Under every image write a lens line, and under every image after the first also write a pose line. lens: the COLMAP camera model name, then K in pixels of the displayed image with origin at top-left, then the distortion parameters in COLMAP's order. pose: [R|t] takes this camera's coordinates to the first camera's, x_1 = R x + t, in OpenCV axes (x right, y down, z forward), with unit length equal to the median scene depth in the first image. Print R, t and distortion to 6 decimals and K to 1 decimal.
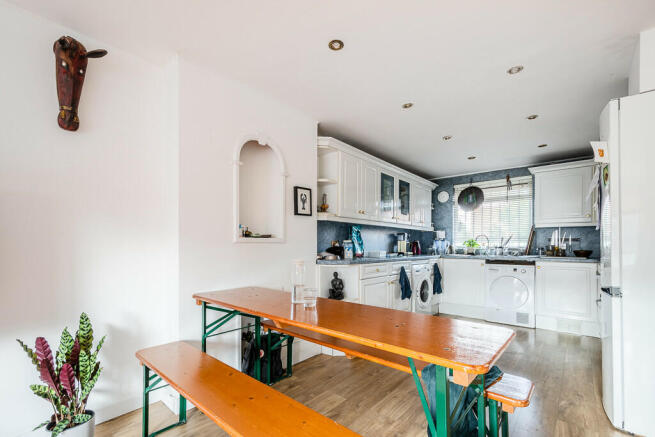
lens RADIAL K [[288.7, 0, 328.0], [0, 288.7, 242.3], [0, 0, 1]] dist [0.000284, -0.000084]
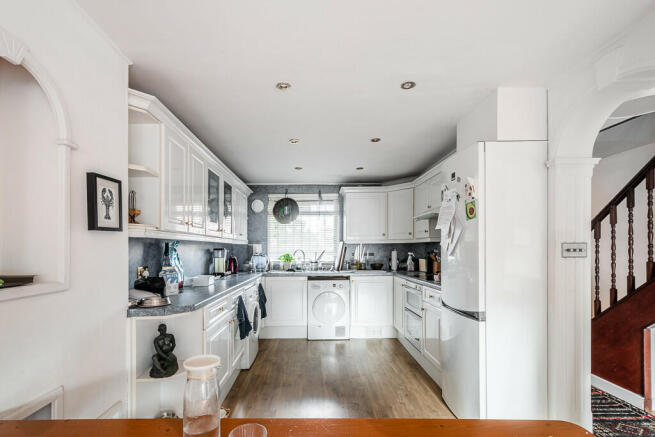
lens RADIAL K [[304.1, 0, 311.2], [0, 304.1, 246.9], [0, 0, 1]] dist [-0.000732, -0.000278]
pose [[0.755627, -0.004821, 0.654985, -0.115000], [0.002021, 0.999985, 0.005029, -0.045523], [-0.654999, -0.002477, 0.755626, 0.239462]]
